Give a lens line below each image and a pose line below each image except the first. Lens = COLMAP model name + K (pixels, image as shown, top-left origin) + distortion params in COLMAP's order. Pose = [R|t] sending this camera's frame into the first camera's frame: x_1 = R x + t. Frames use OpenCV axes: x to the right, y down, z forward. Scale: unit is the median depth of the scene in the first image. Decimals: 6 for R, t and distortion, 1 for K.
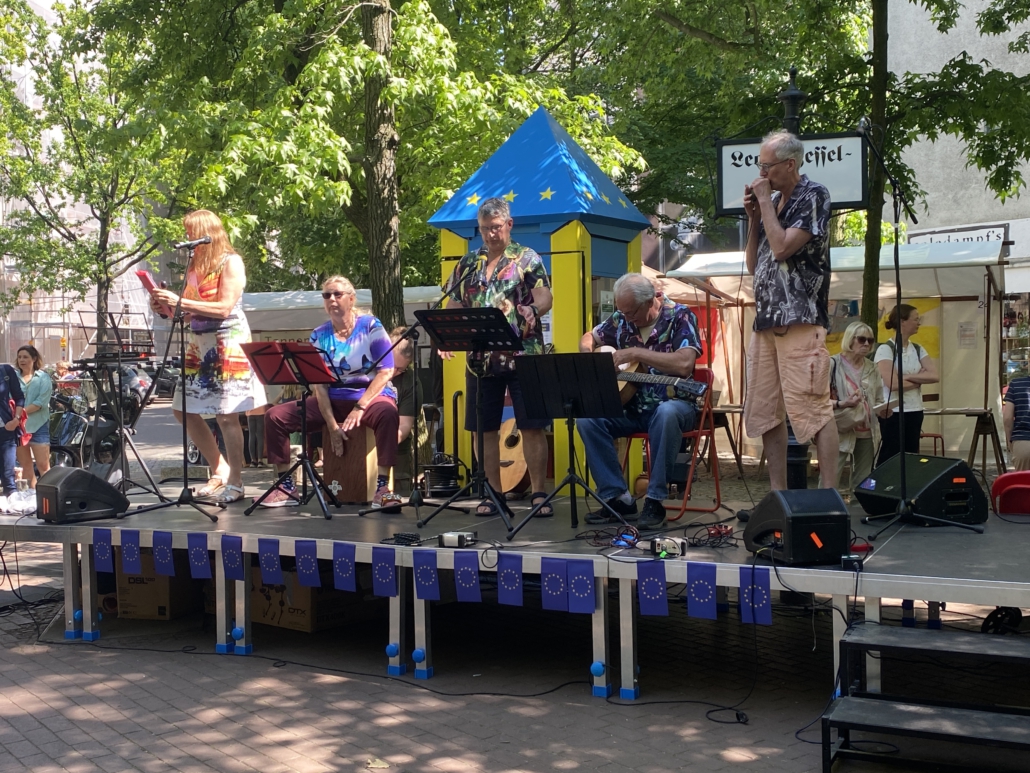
lens RADIAL K [[1242.0, 0, 478.8], [0, 1242.0, 387.6], [0, 0, 1]] dist [0.028081, 0.000000]
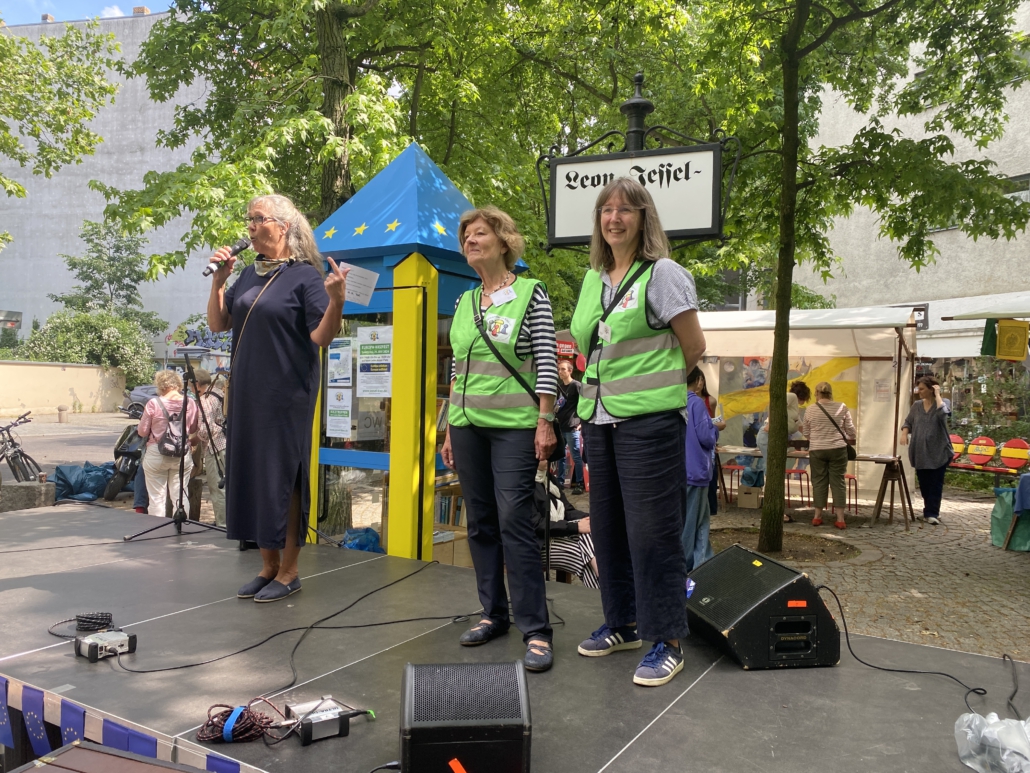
lens RADIAL K [[785.6, 0, 476.9], [0, 785.6, 387.3], [0, 0, 1]] dist [0.001562, -0.002135]
pose [[0.991287, 0.039908, -0.125531, 0.137490], [-0.043086, 0.998813, -0.022706, -0.015302], [0.124476, 0.027917, 0.991830, 0.287203]]
